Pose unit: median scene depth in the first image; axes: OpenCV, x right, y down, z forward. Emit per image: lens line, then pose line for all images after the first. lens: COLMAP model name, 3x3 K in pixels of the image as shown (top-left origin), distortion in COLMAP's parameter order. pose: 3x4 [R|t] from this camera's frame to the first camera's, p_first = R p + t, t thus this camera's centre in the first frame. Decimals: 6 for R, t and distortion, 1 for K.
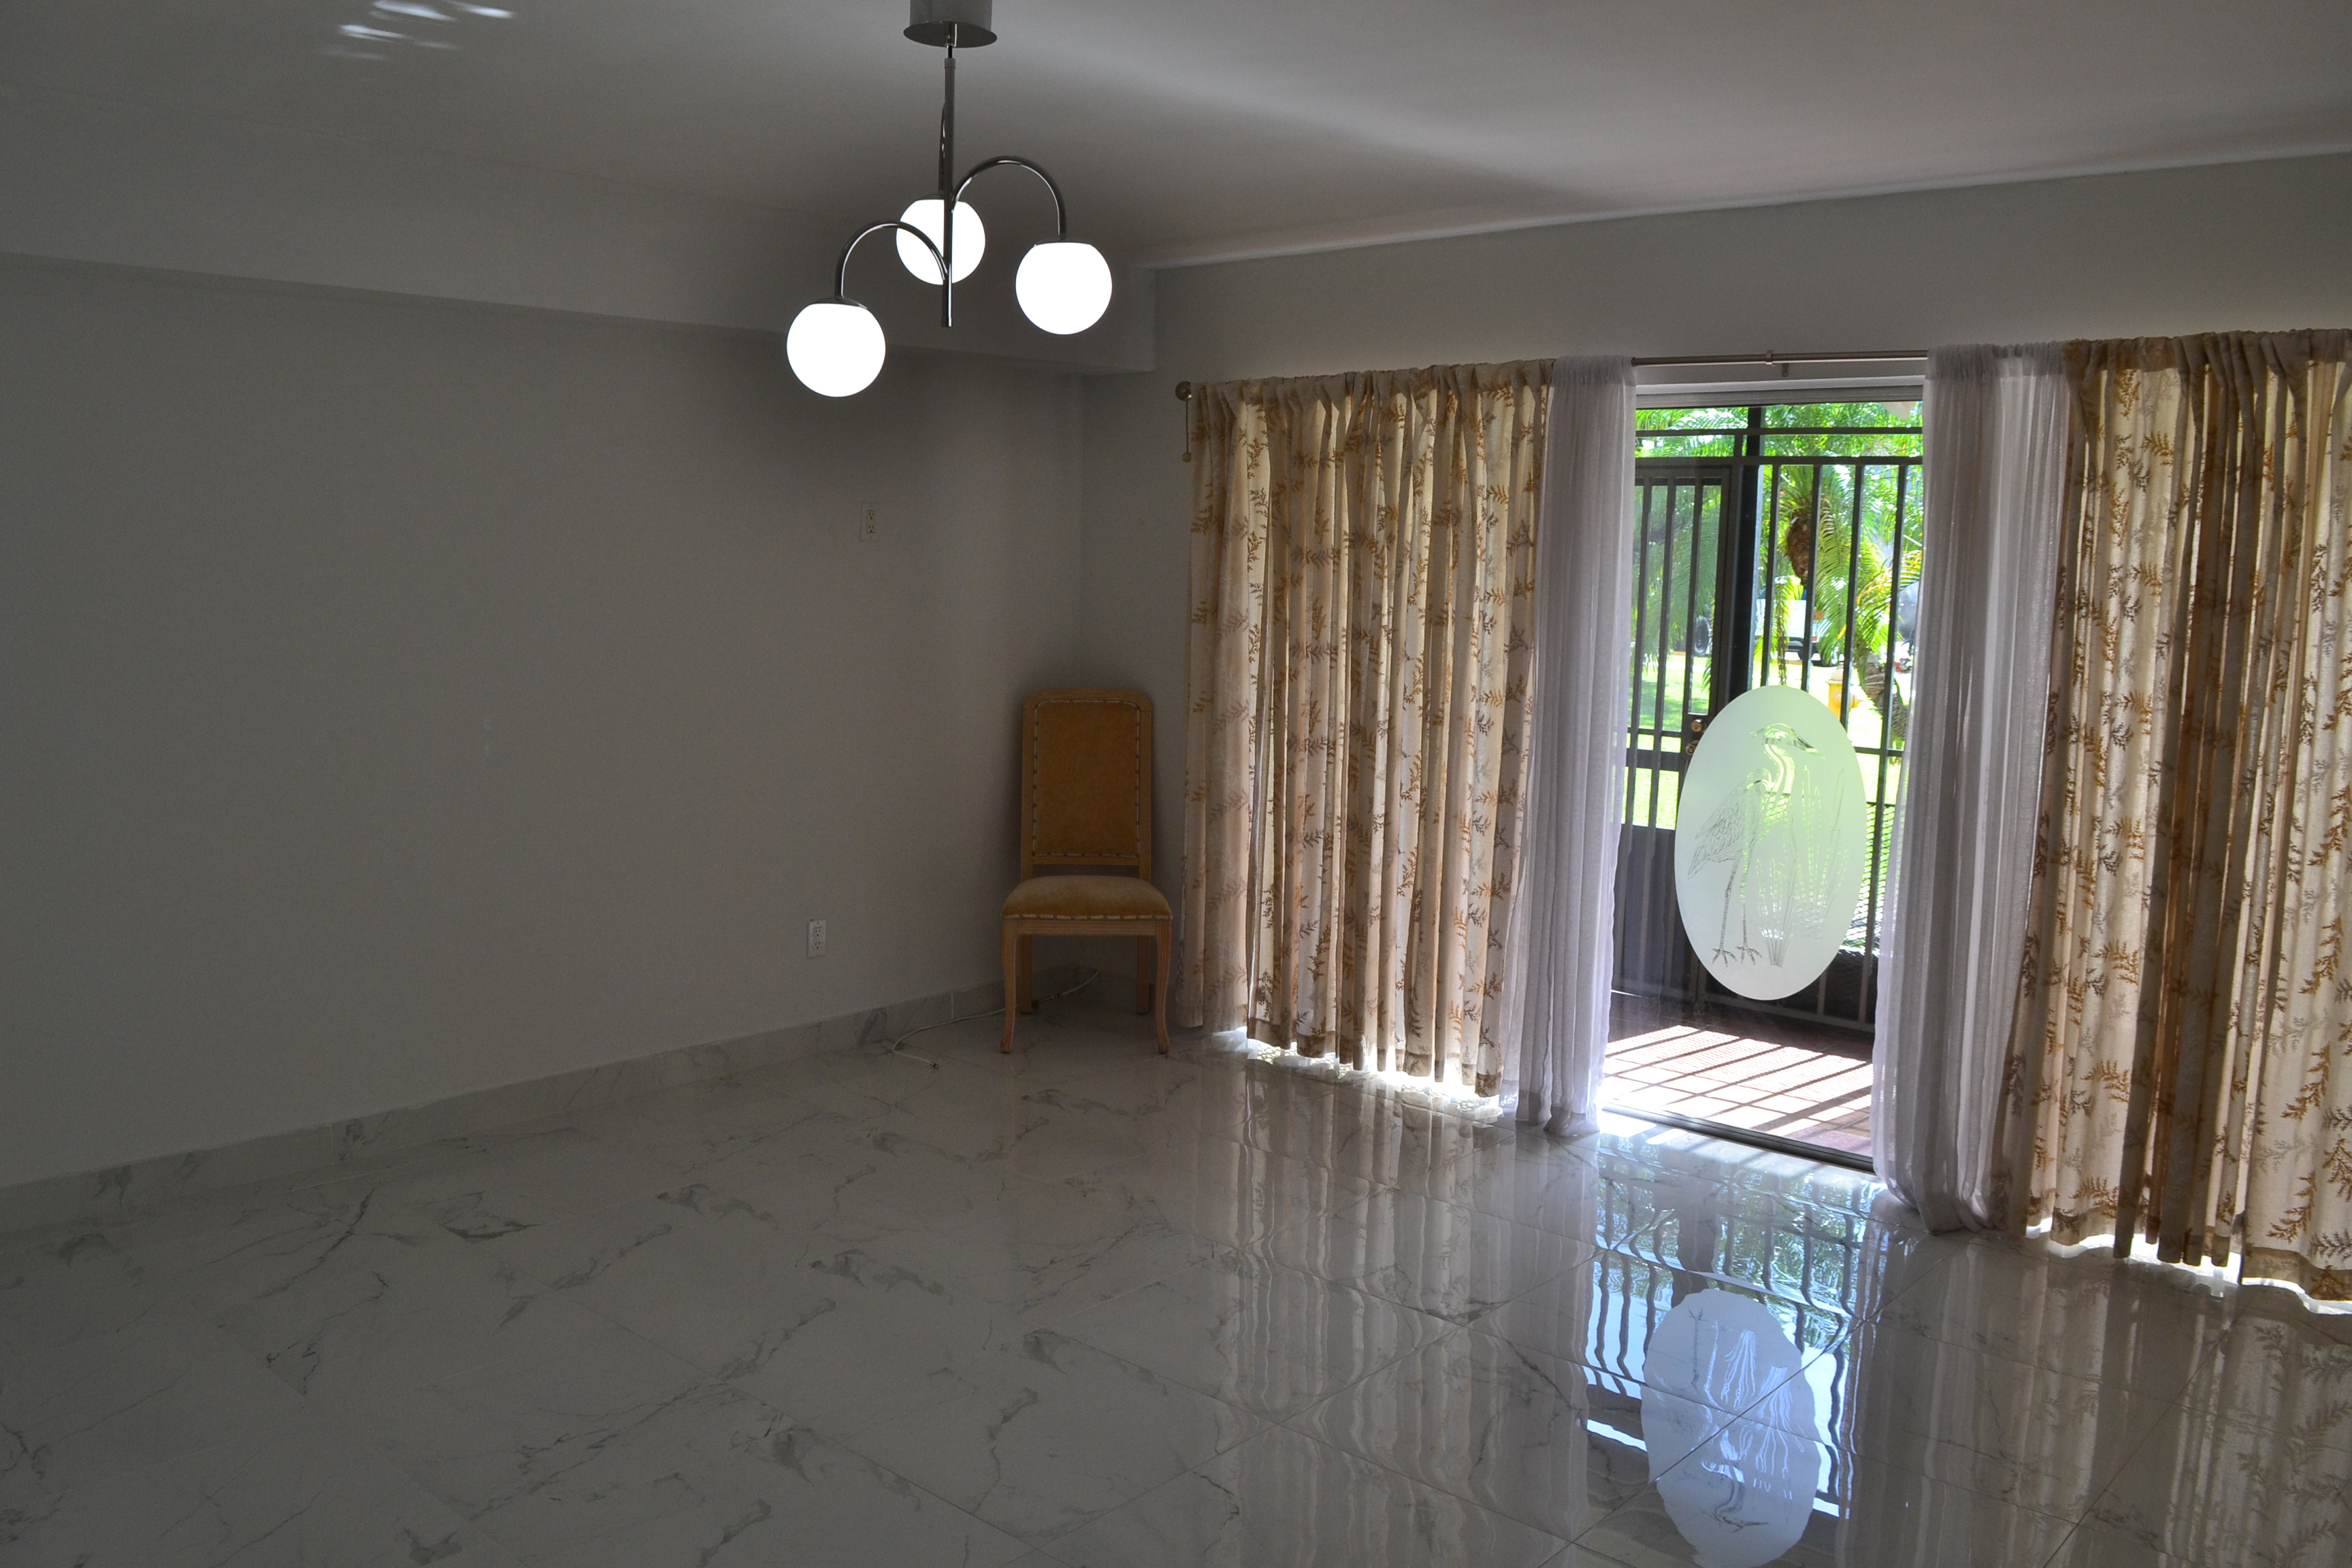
lens RADIAL K [[1862.5, 0, 1179.2], [0, 1862.5, 785.0], [0, 0, 1]] dist [-0.096289, 0.028630]
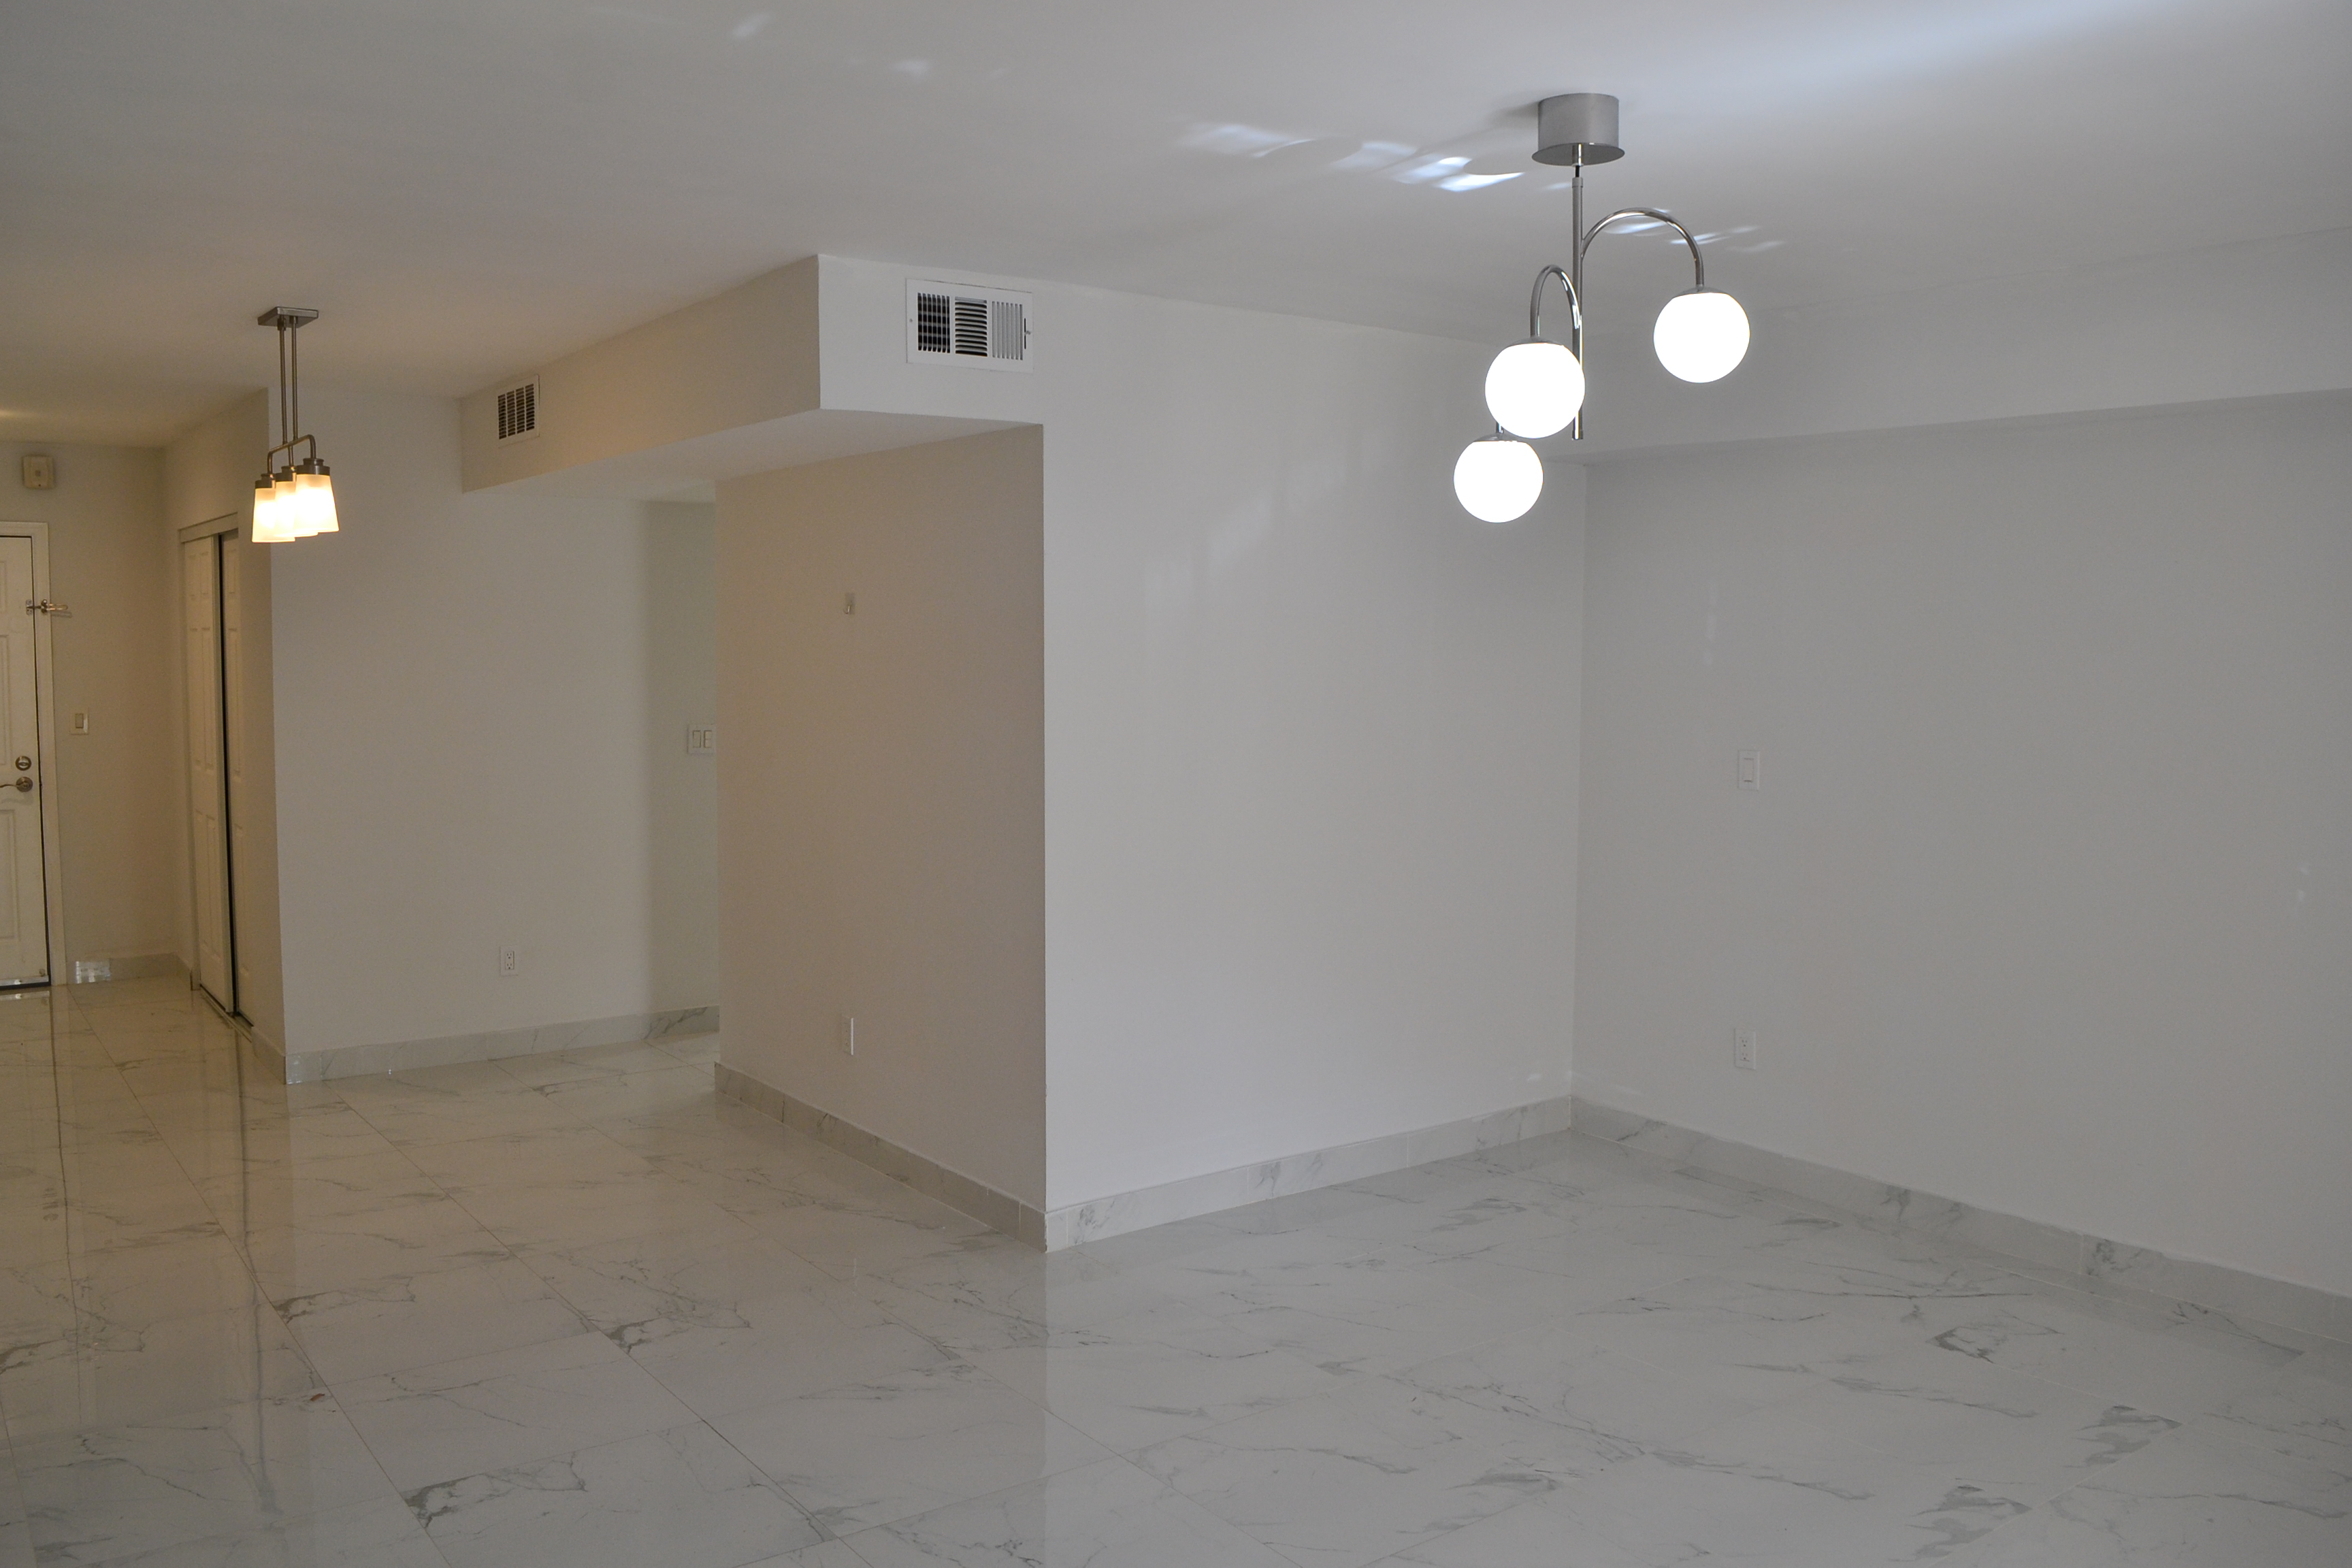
lens RADIAL K [[1862.5, 0, 1105.8], [0, 1862.5, 788.7], [0, 0, 1]] dist [-0.096289, 0.028630]
pose [[-0.233499, 0.054026, -0.970855, 1.003220], [-0.121720, 0.988977, 0.084309, -0.123734], [0.964709, 0.137858, -0.224349, 1.082095]]
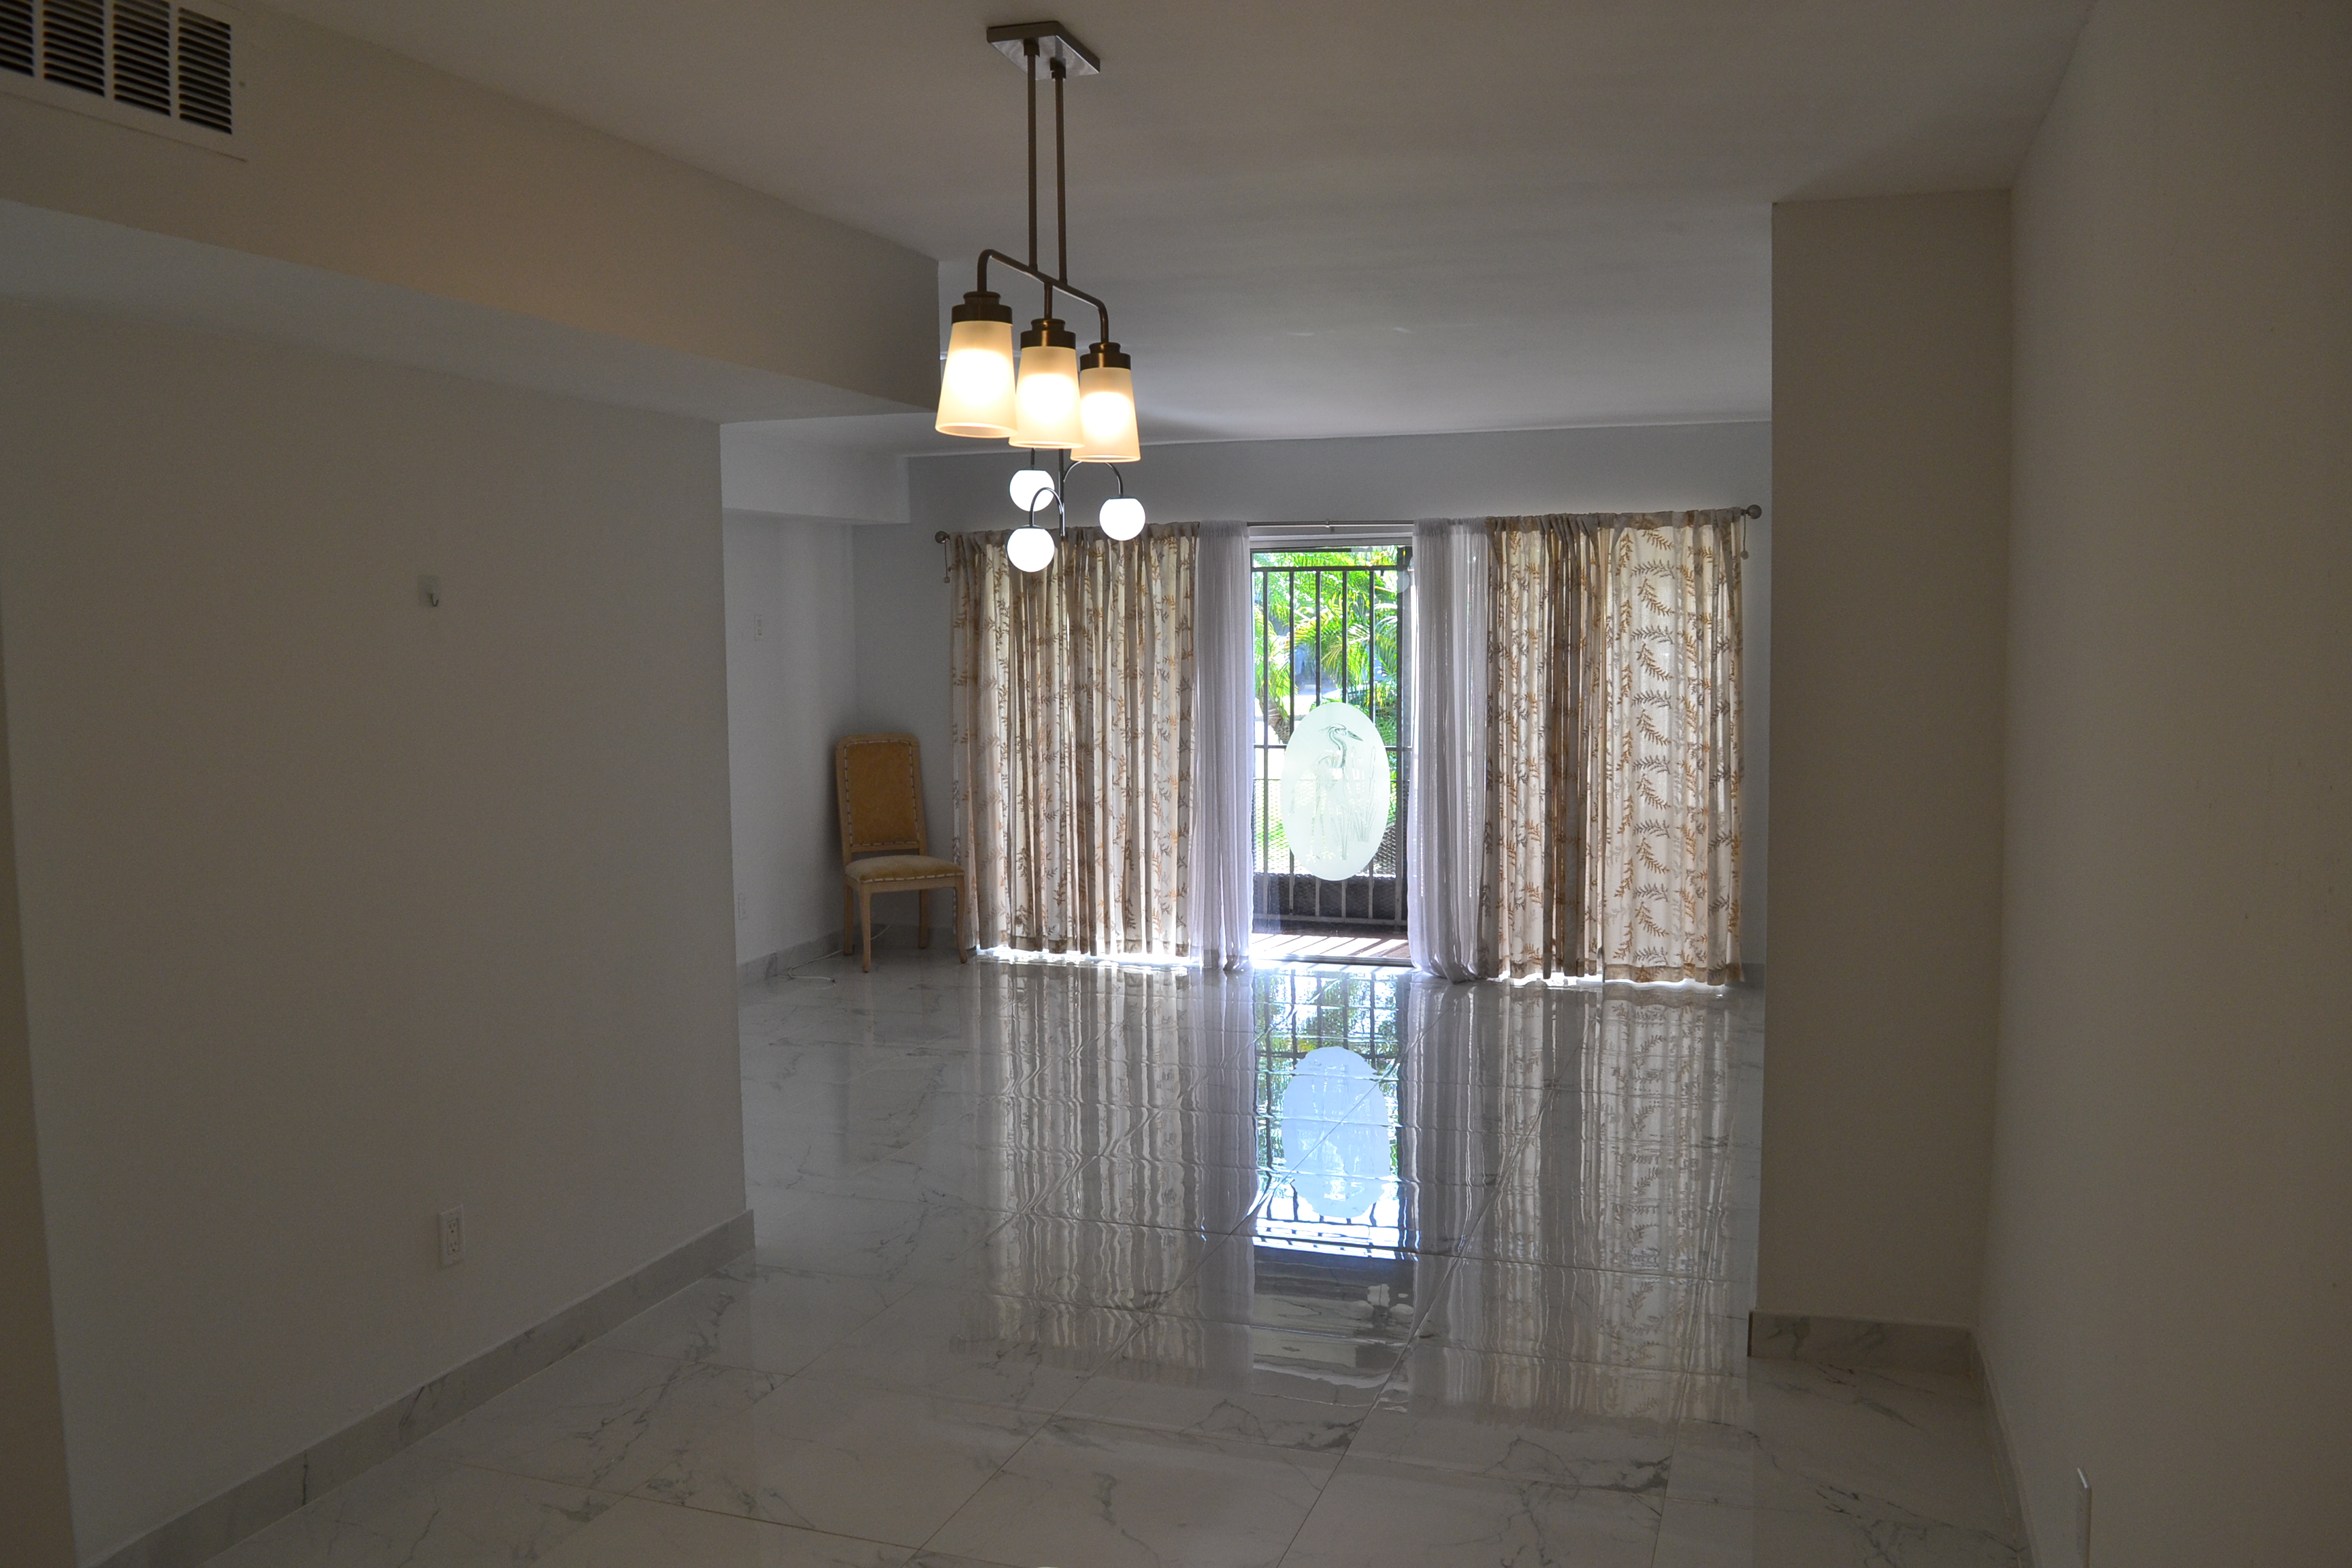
lens RADIAL K [[1862.5, 0, 1174.8], [0, 1862.5, 785.0], [0, 0, 1]] dist [-0.096289, 0.028630]
pose [[0.929411, -0.057823, 0.364488, -0.452687], [0.074498, 0.996713, -0.031842, 0.066858], [-0.361448, 0.056747, 0.930664, -0.580716]]
